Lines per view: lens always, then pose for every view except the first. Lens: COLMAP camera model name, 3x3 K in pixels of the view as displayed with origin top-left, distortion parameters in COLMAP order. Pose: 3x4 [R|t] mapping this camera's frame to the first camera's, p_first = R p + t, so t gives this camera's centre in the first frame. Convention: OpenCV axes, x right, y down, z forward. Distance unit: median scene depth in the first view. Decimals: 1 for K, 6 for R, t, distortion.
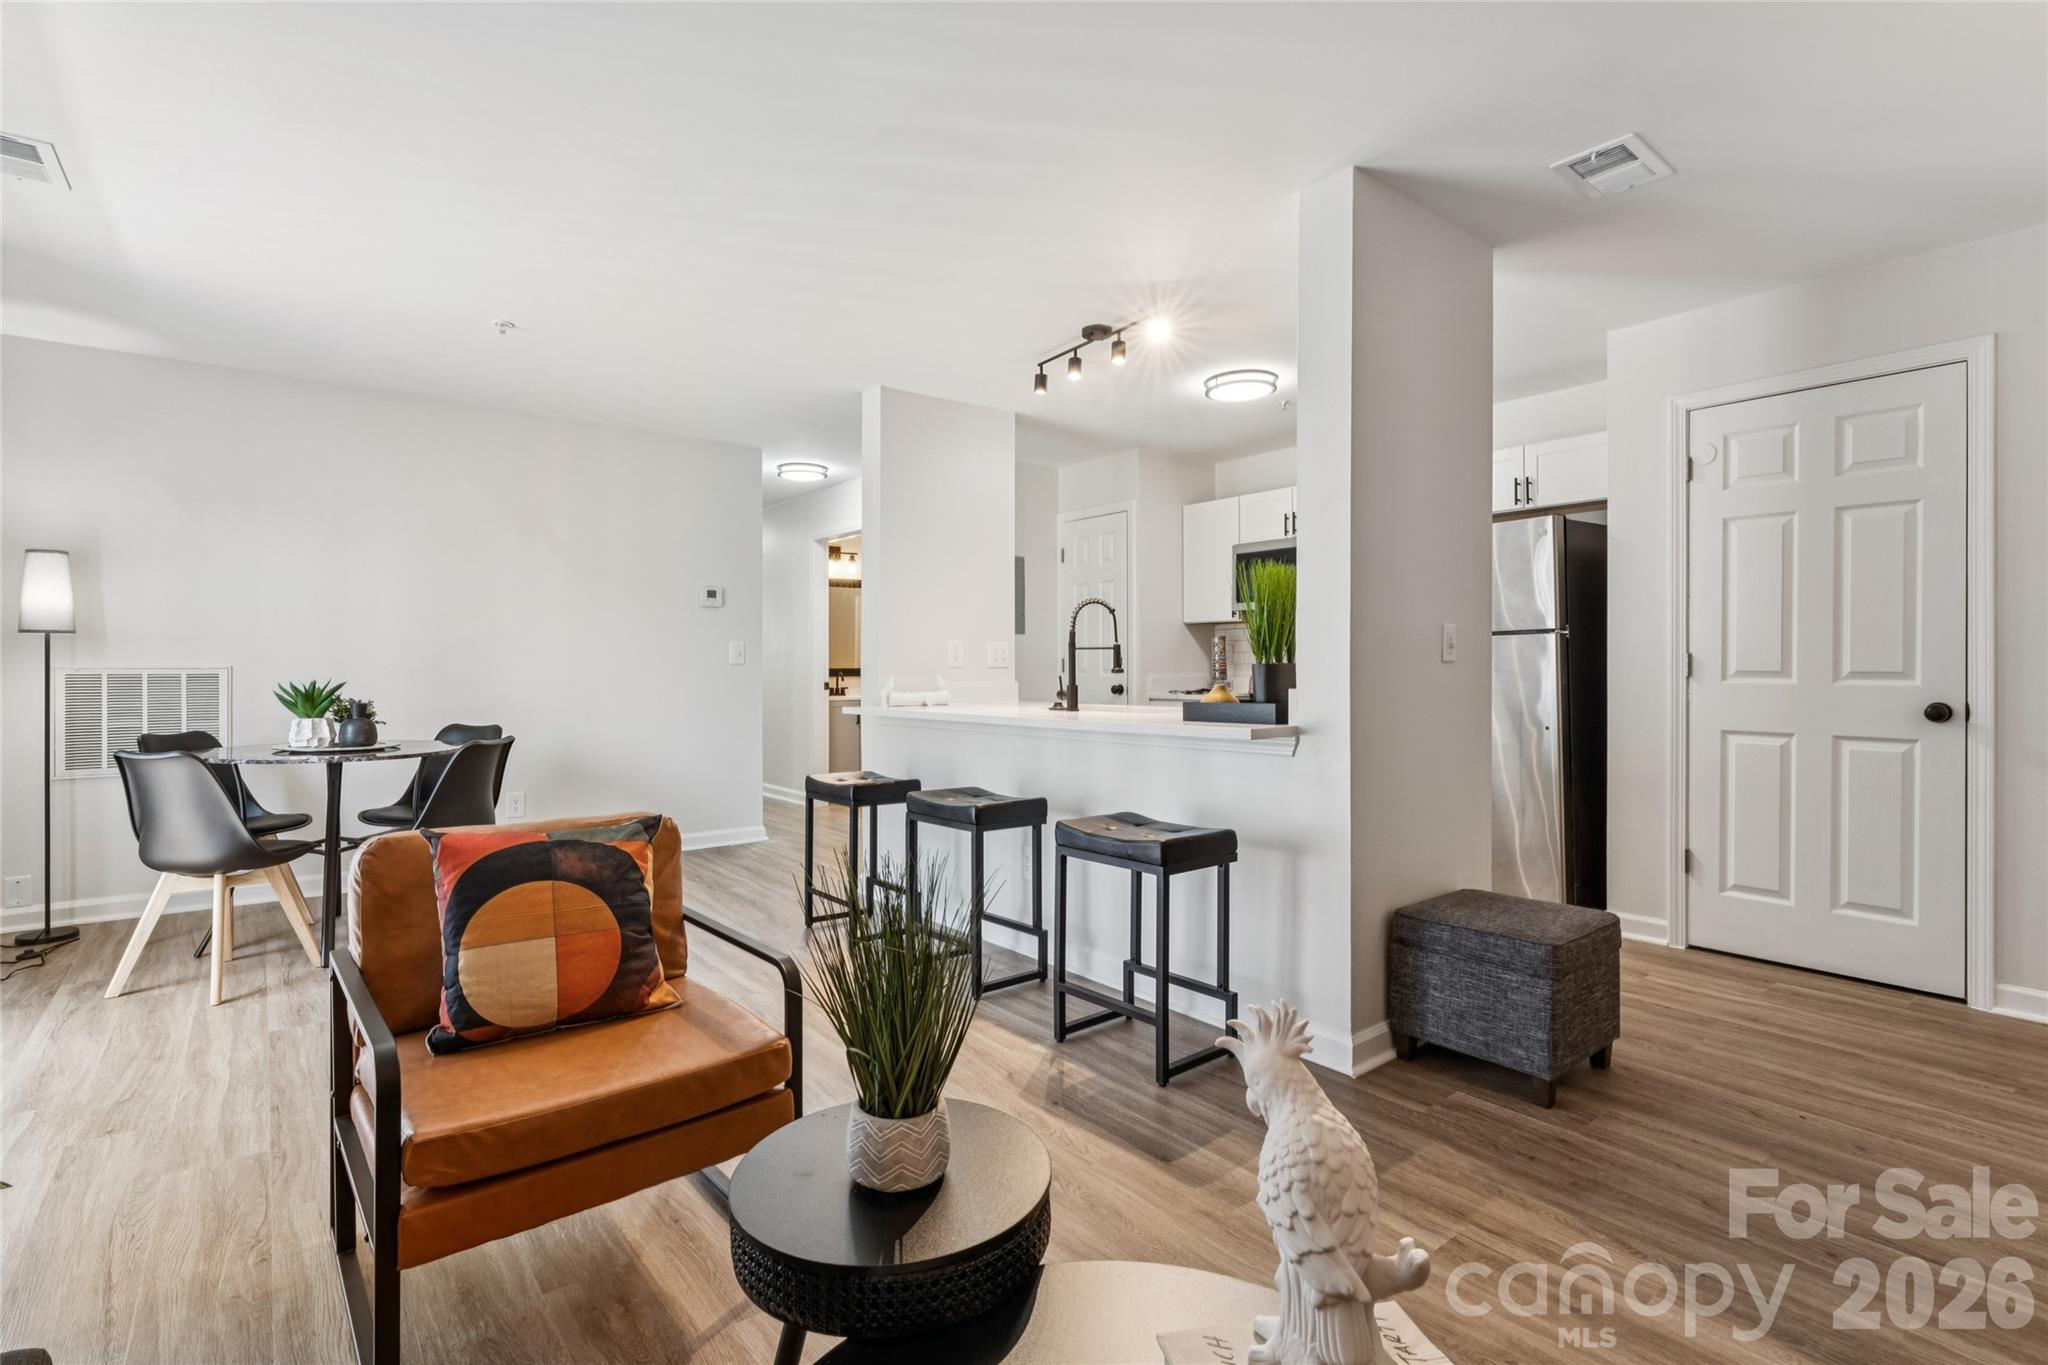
lens RADIAL K [[957.8, 0, 1002.7], [0, 957.8, 662.2], [0, 0, 1]] dist [-0.001135, 0.000351]
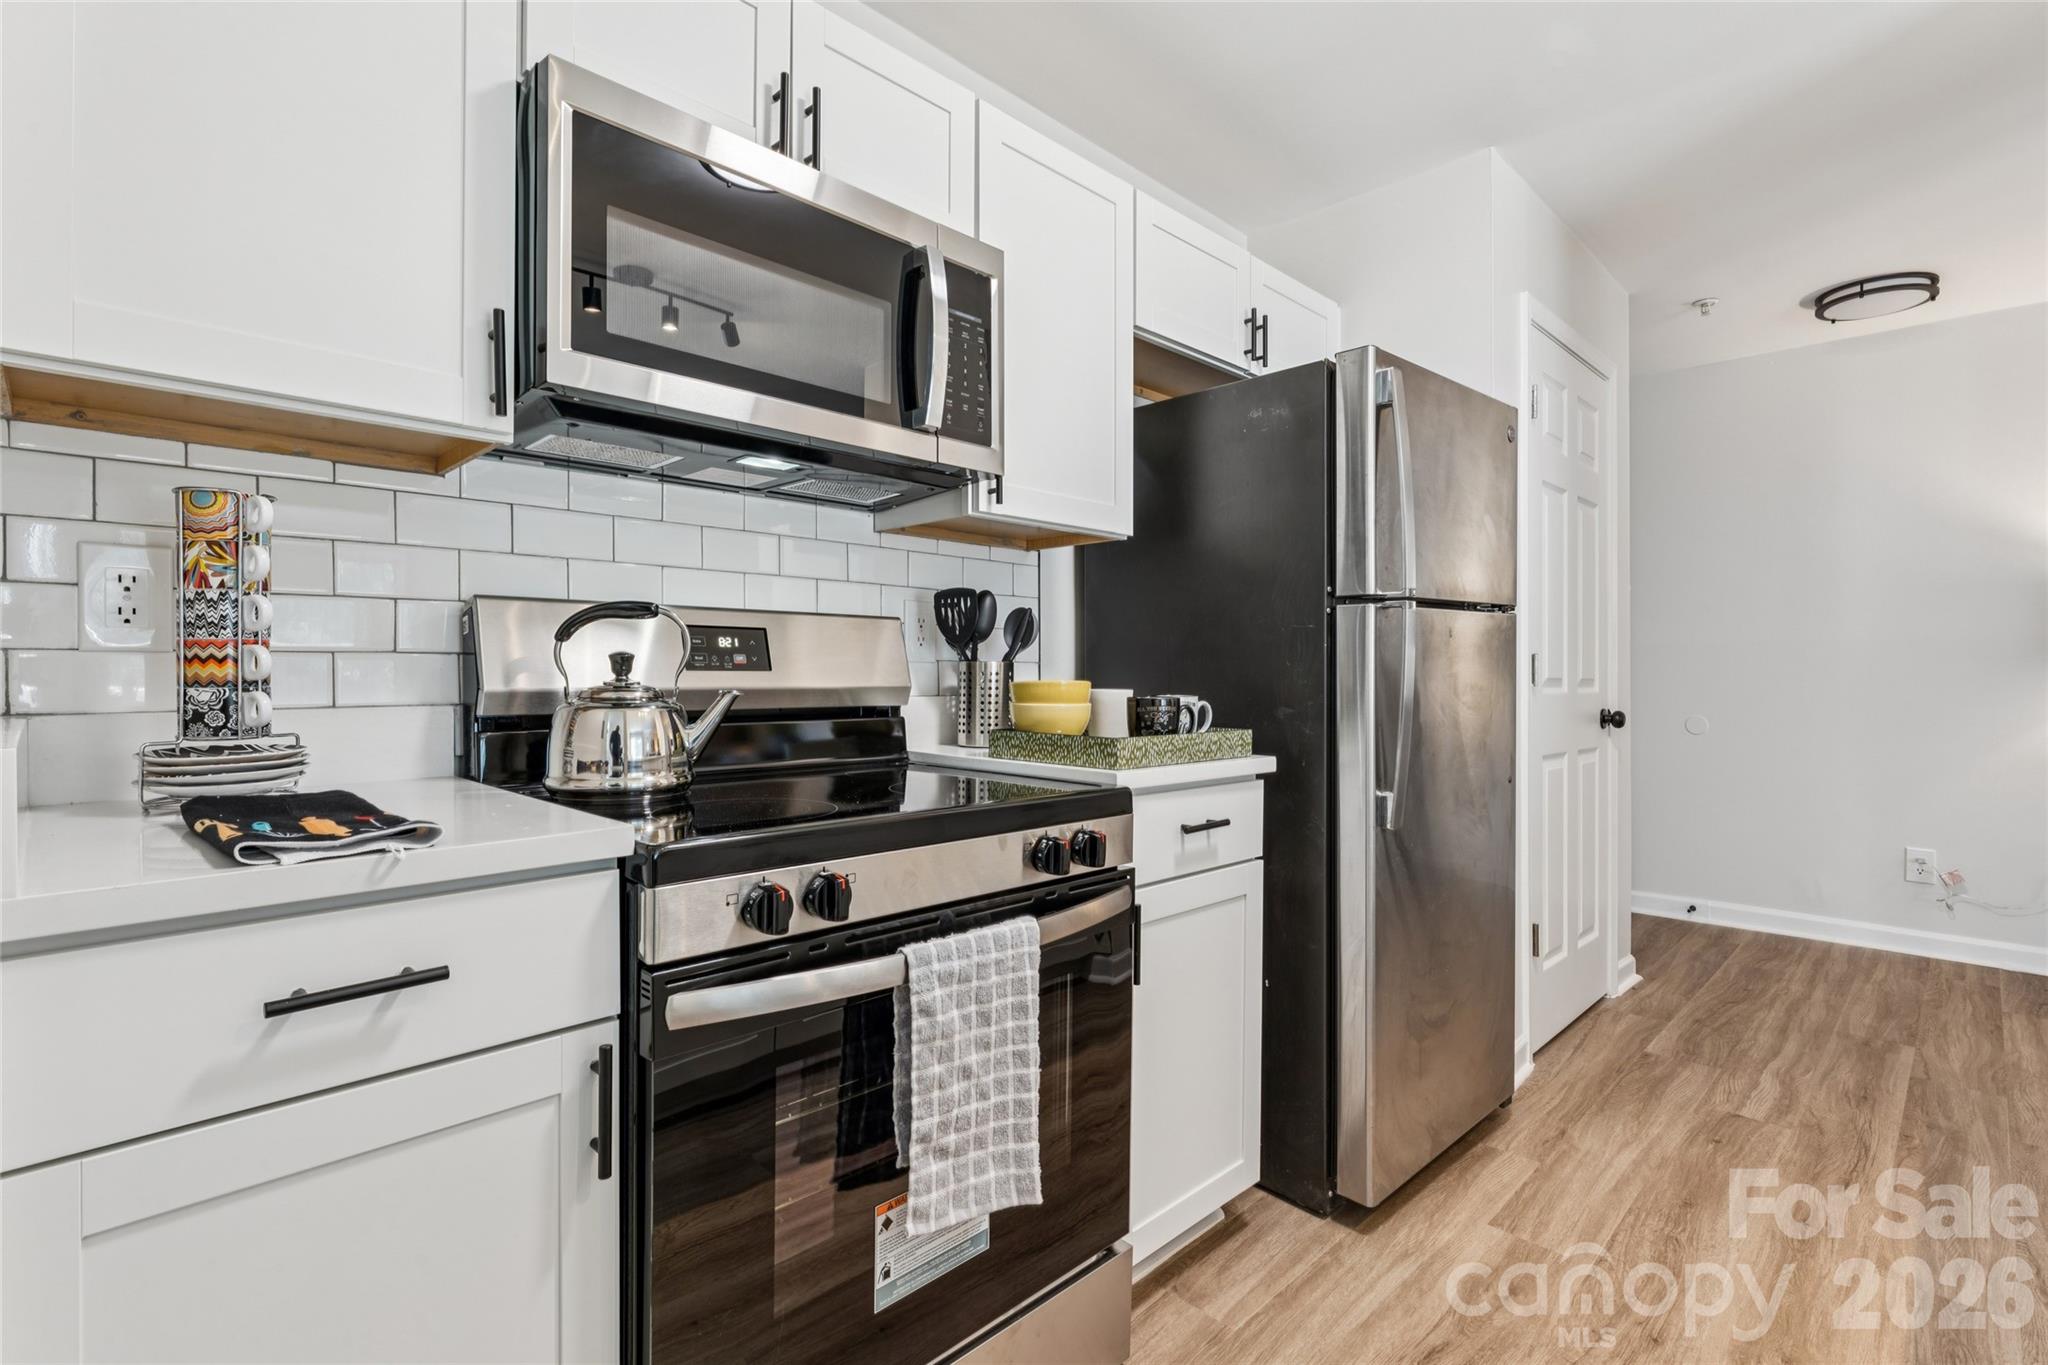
lens RADIAL K [[957.8, 0, 1032.9], [0, 957.8, 678.8], [0, 0, 1]] dist [-0.001135, 0.000351]
pose [[-0.117060, -0.006139, 0.993106, 0.033962], [-0.011817, 0.999919, 0.004788, 0.009833], [-0.993055, -0.011175, -0.117123, 1.344626]]
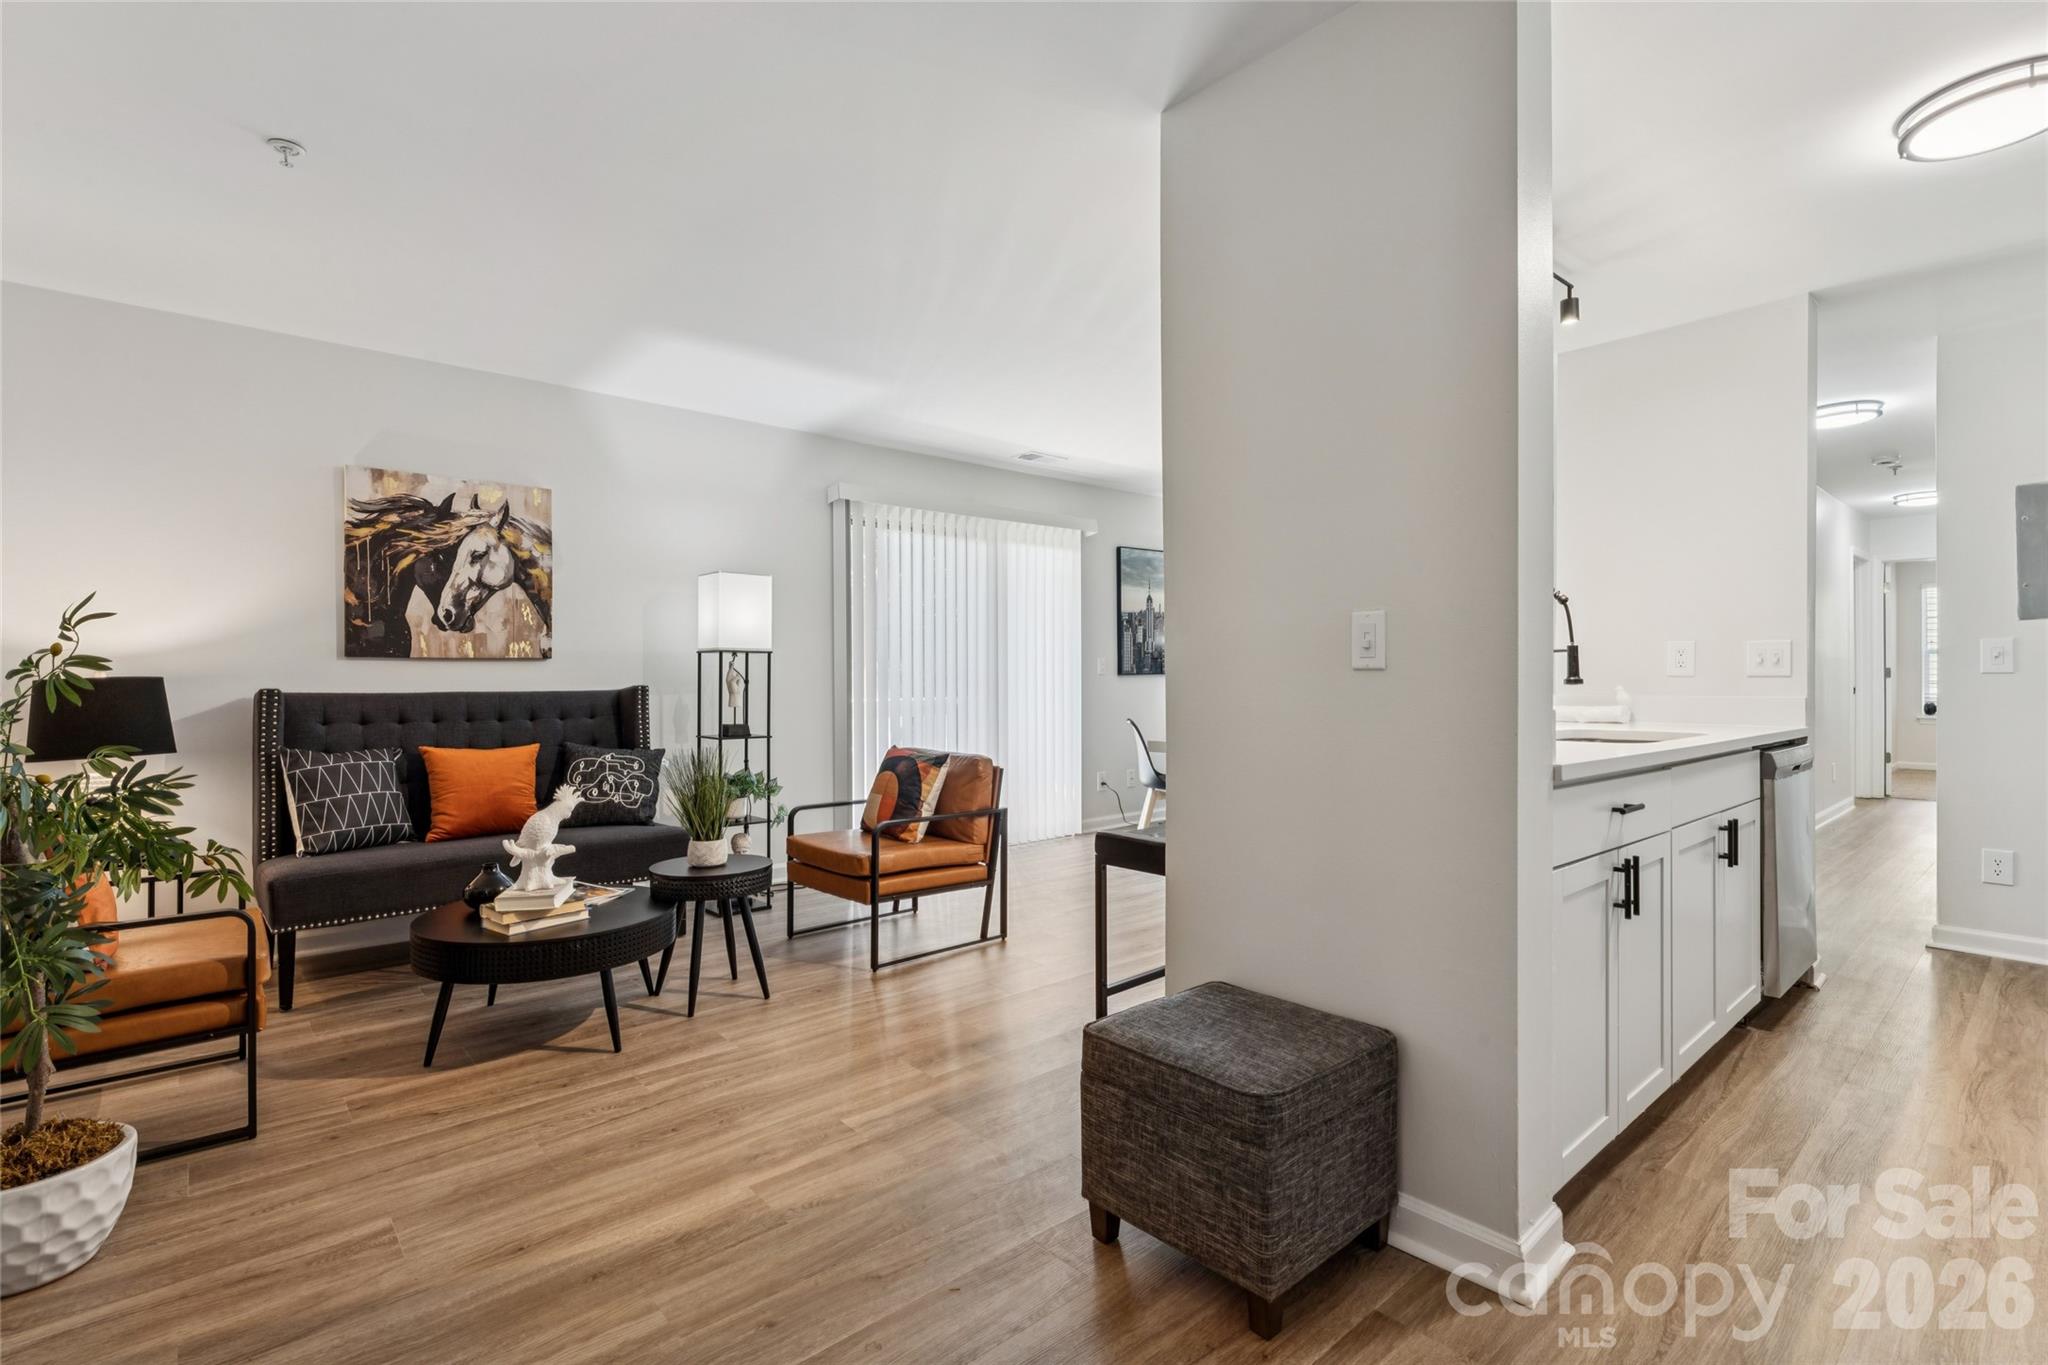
lens RADIAL K [[957.8, 0, 1018.1], [0, 957.8, 680.0], [0, 0, 1]] dist [-0.001135, 0.000351]
pose [[0.046930, 0.002022, -0.998896, 0.826120], [0.012406, 0.999920, 0.002606, 0.000942], [0.998821, -0.012514, 0.046901, 0.532739]]
